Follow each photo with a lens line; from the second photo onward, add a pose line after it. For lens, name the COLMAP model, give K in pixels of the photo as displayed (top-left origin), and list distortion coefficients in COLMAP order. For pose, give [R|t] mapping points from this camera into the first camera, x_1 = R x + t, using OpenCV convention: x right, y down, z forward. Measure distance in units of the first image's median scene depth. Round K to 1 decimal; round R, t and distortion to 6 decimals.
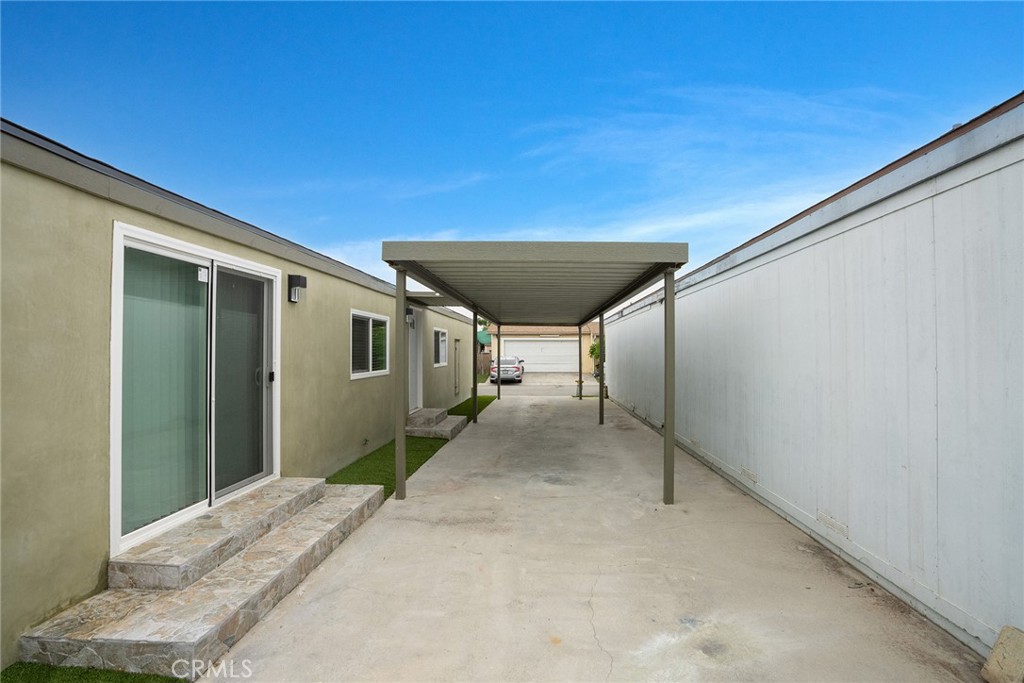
lens RADIAL K [[472.4, 0, 487.6], [0, 472.4, 345.2], [0, 0, 1]] dist [-0.065076, 0.021812]
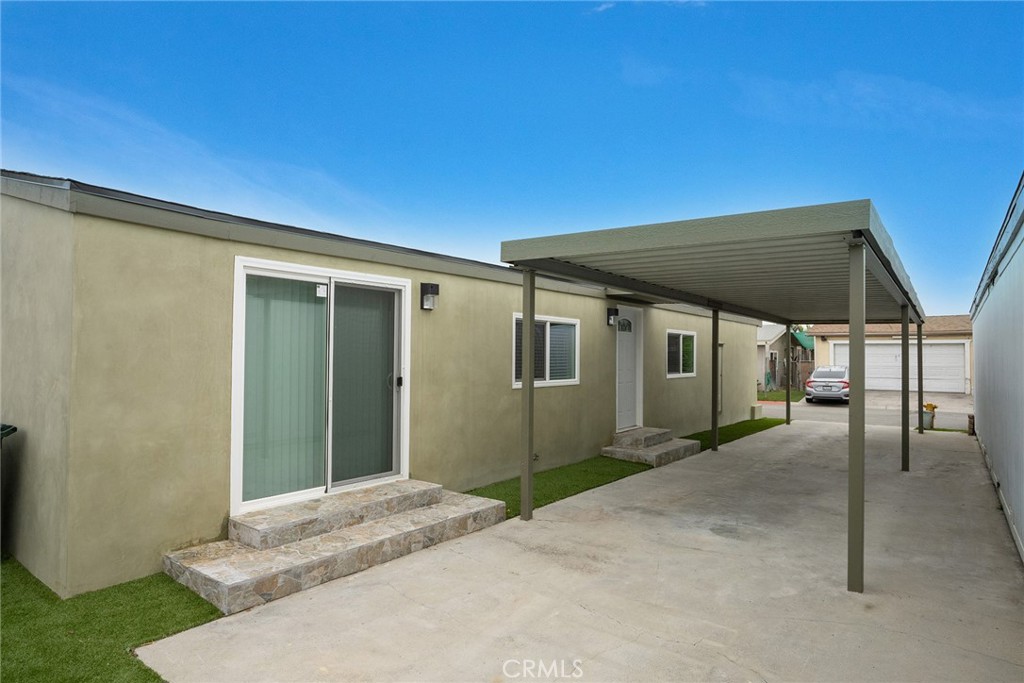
lens RADIAL K [[561.6, 0, 483.6], [0, 561.6, 344.1], [0, 0, 1]] dist [-0.040249, 0.007367]
pose [[0.833751, -0.004271, -0.552123, 0.482450], [-0.001835, 0.999943, -0.010506, -0.004959], [0.552137, 0.009772, 0.833696, 0.054065]]
